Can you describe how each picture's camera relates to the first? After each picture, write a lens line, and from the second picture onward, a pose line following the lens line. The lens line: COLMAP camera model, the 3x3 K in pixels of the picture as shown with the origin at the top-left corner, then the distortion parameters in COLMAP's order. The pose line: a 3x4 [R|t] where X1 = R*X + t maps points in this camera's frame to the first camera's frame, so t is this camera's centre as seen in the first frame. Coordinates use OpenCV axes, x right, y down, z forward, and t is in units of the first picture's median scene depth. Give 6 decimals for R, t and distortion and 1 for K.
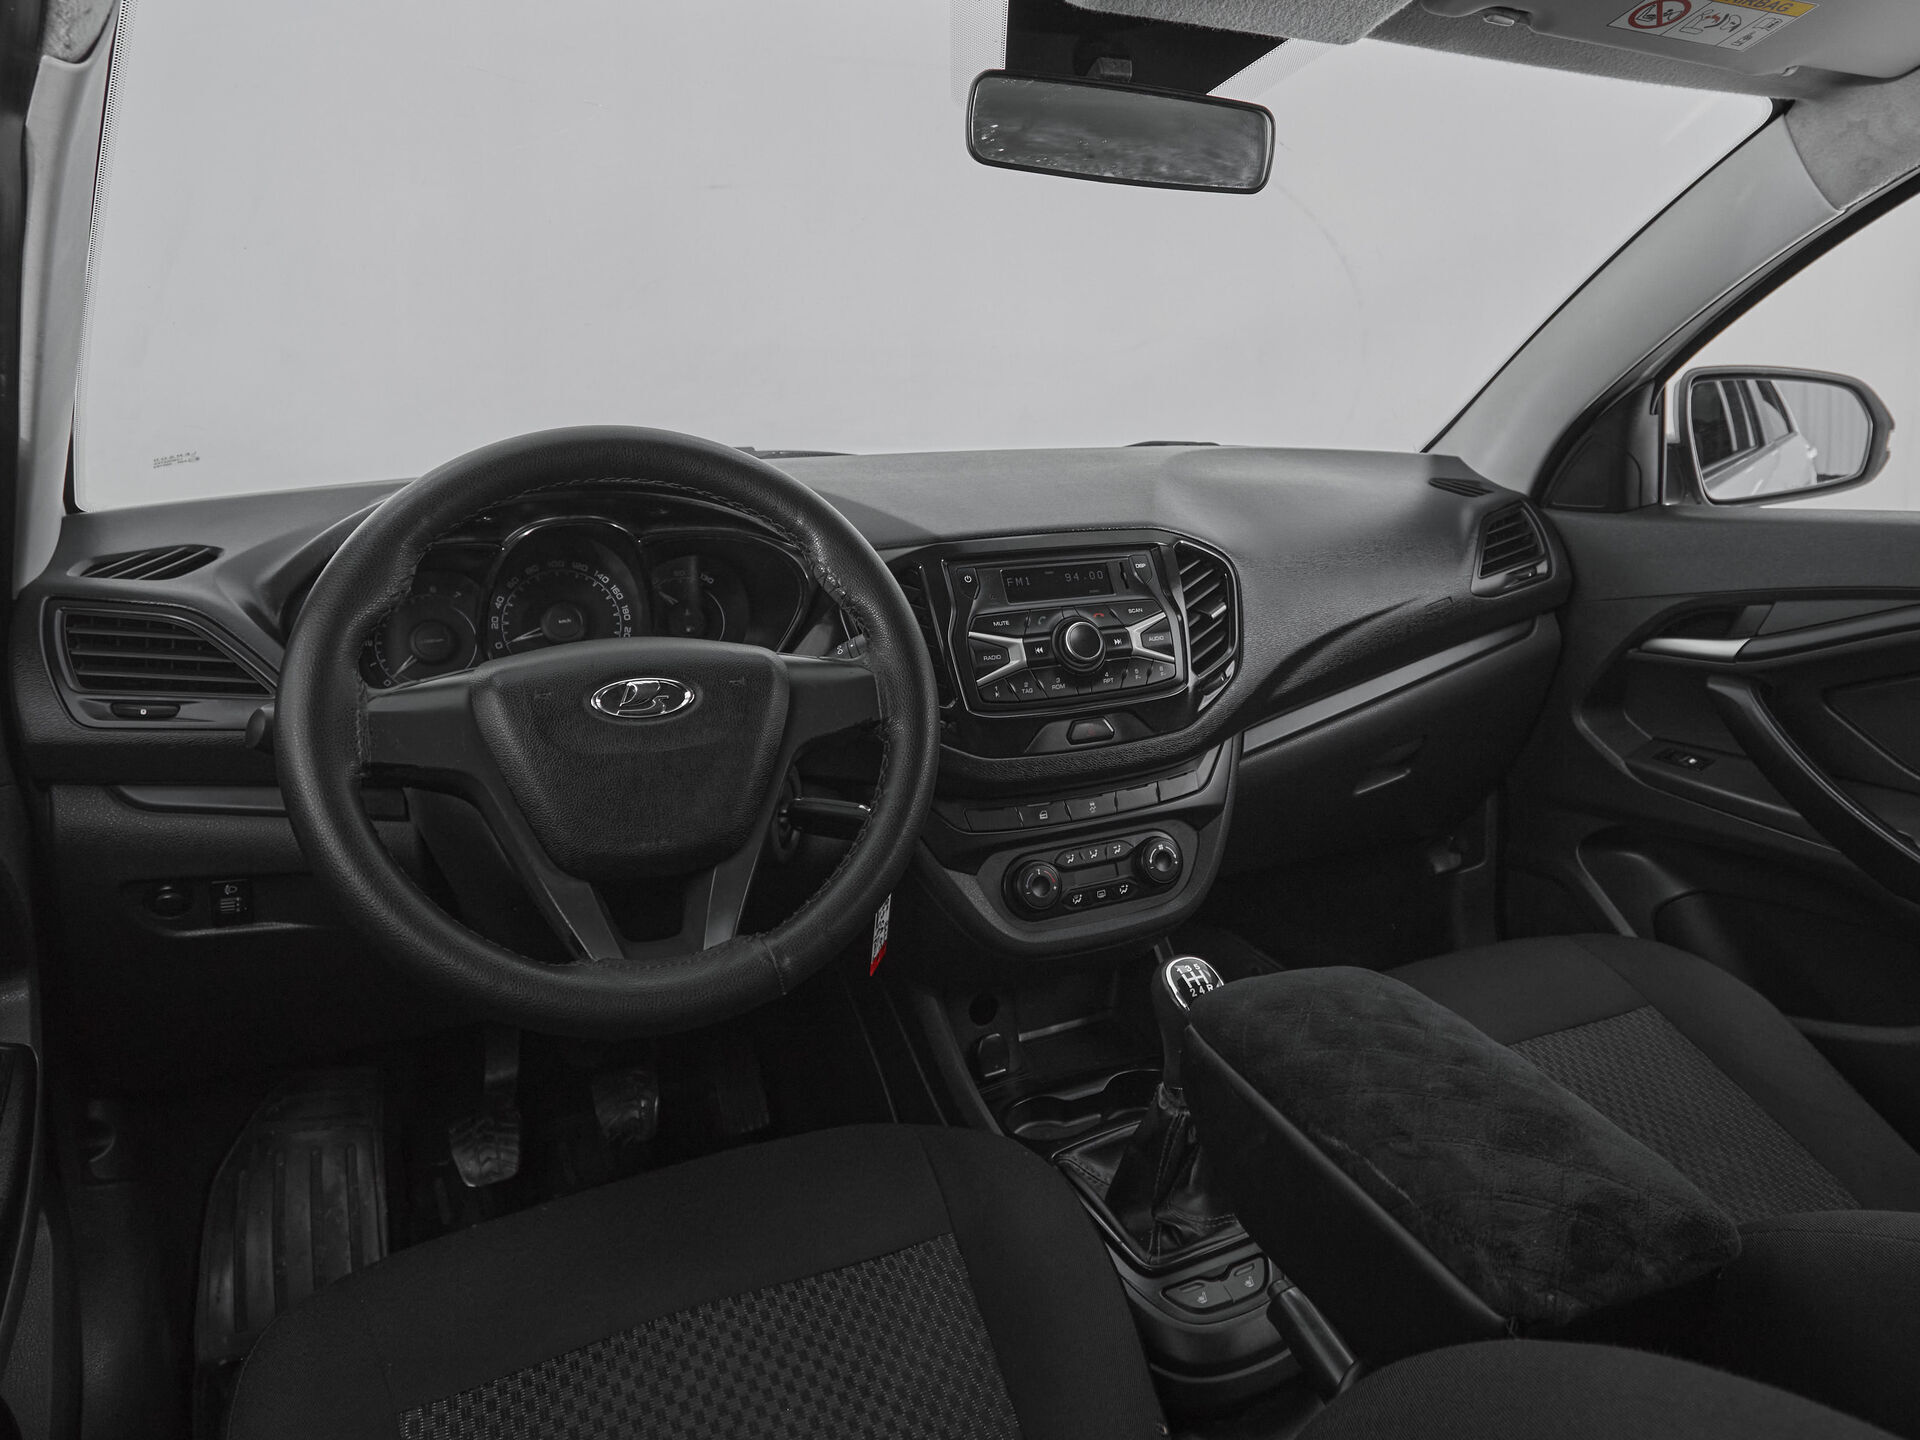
lens RADIAL K [[1389.5, 0, 1074.2], [0, 1389.5, 606.0], [0, 0, 1]] dist [0.003069, 0.000620]
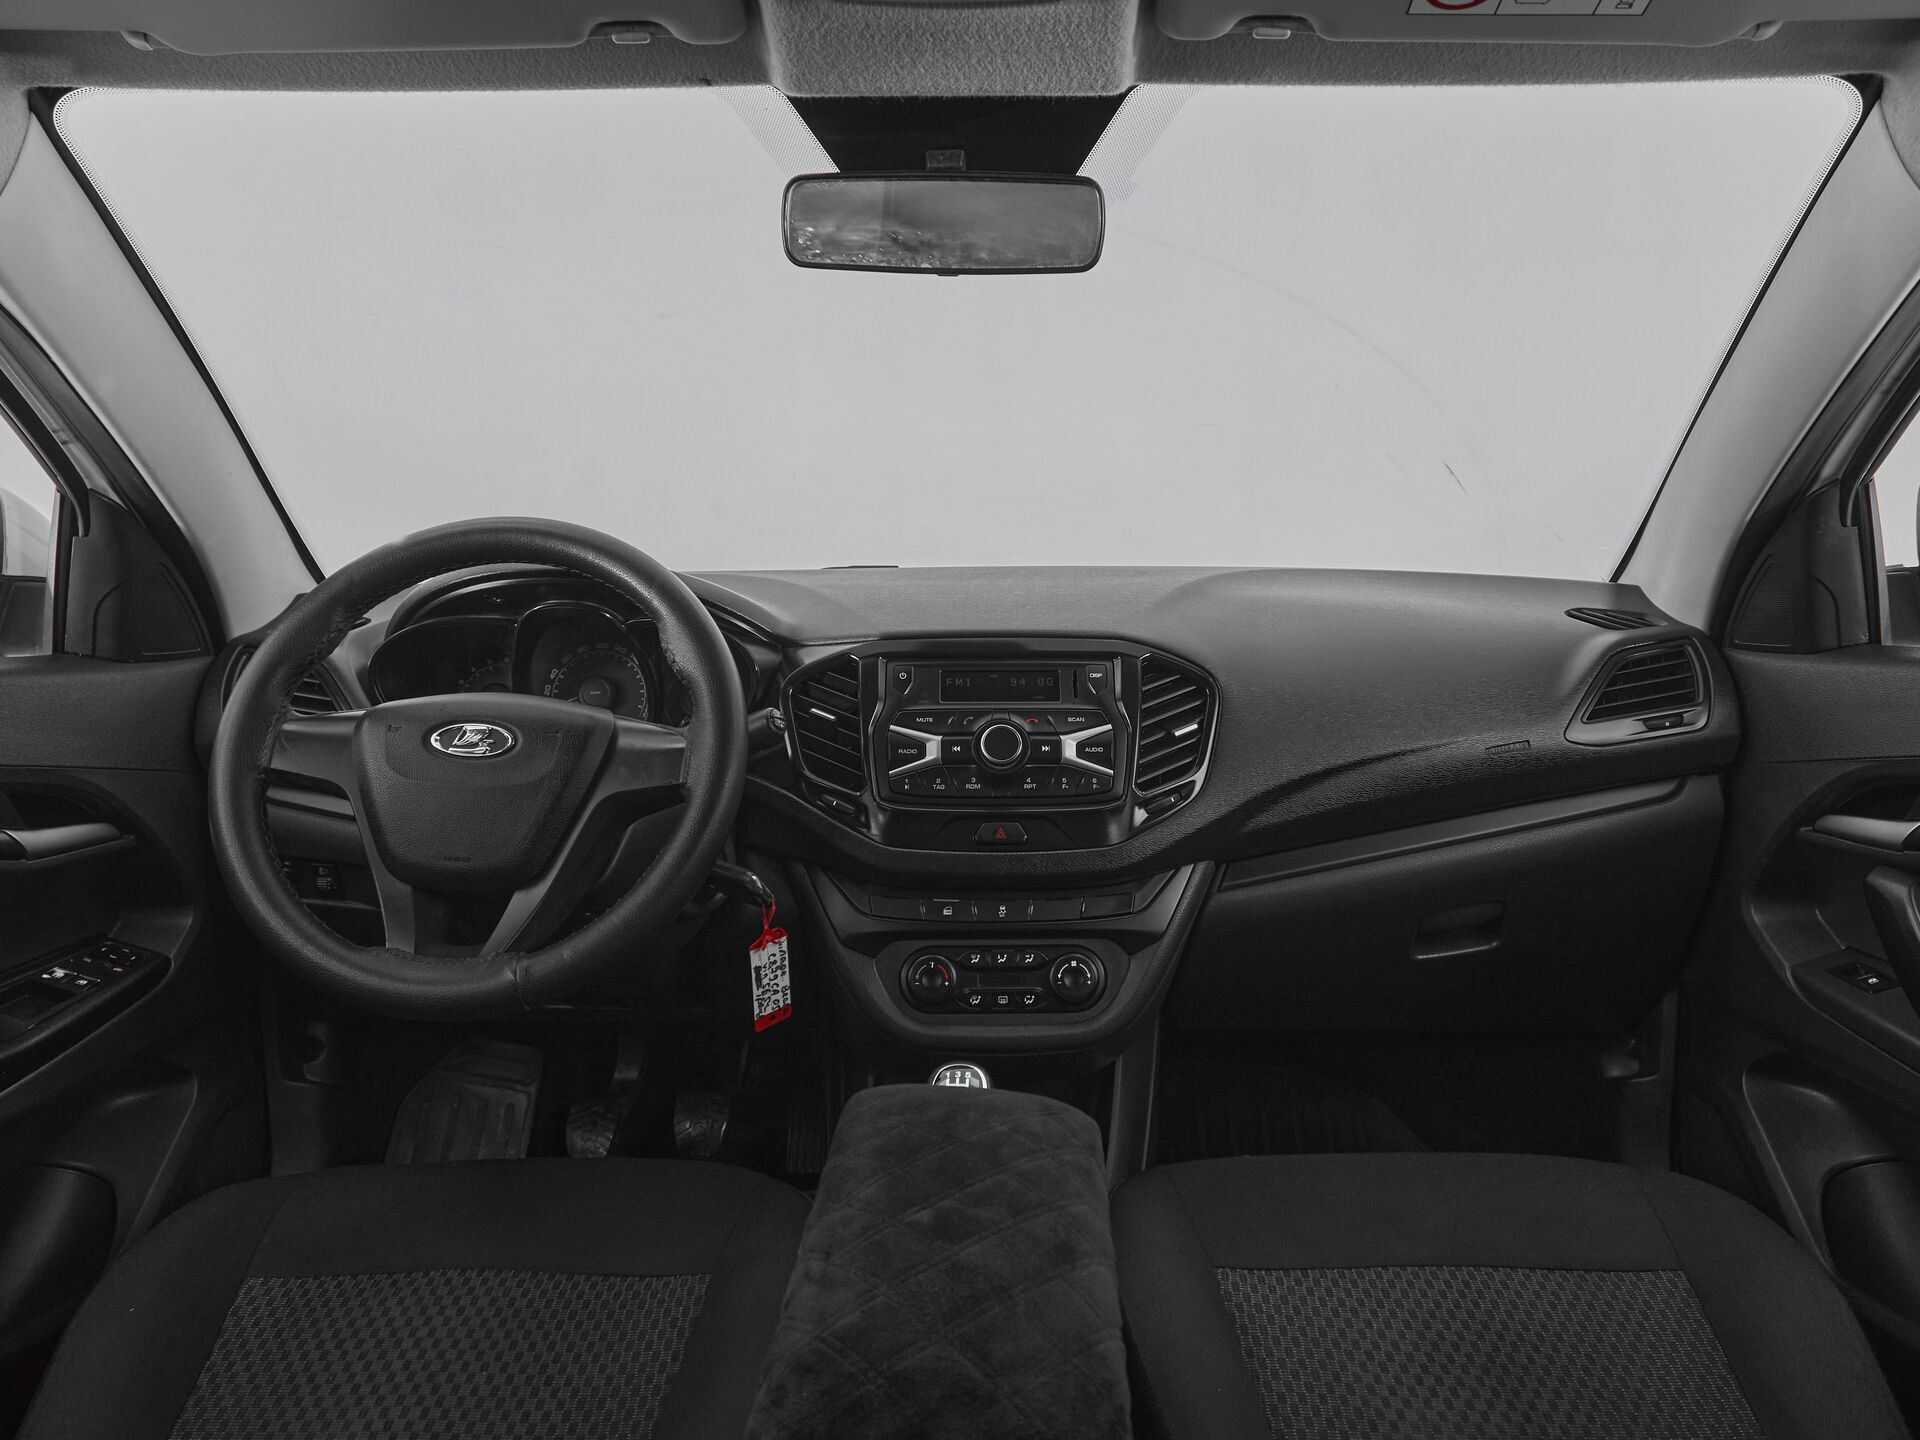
lens RADIAL K [[1270.3, 0, 960.0], [0, 1270.3, 720.0], [0, 0, 1]] dist [0.001887, 0.000656]
pose [[0.873750, 0.063792, -0.482173, 0.423627], [-0.078979, 0.996813, -0.011239, 0.021135], [0.479920, 0.047901, 0.876004, 0.185354]]
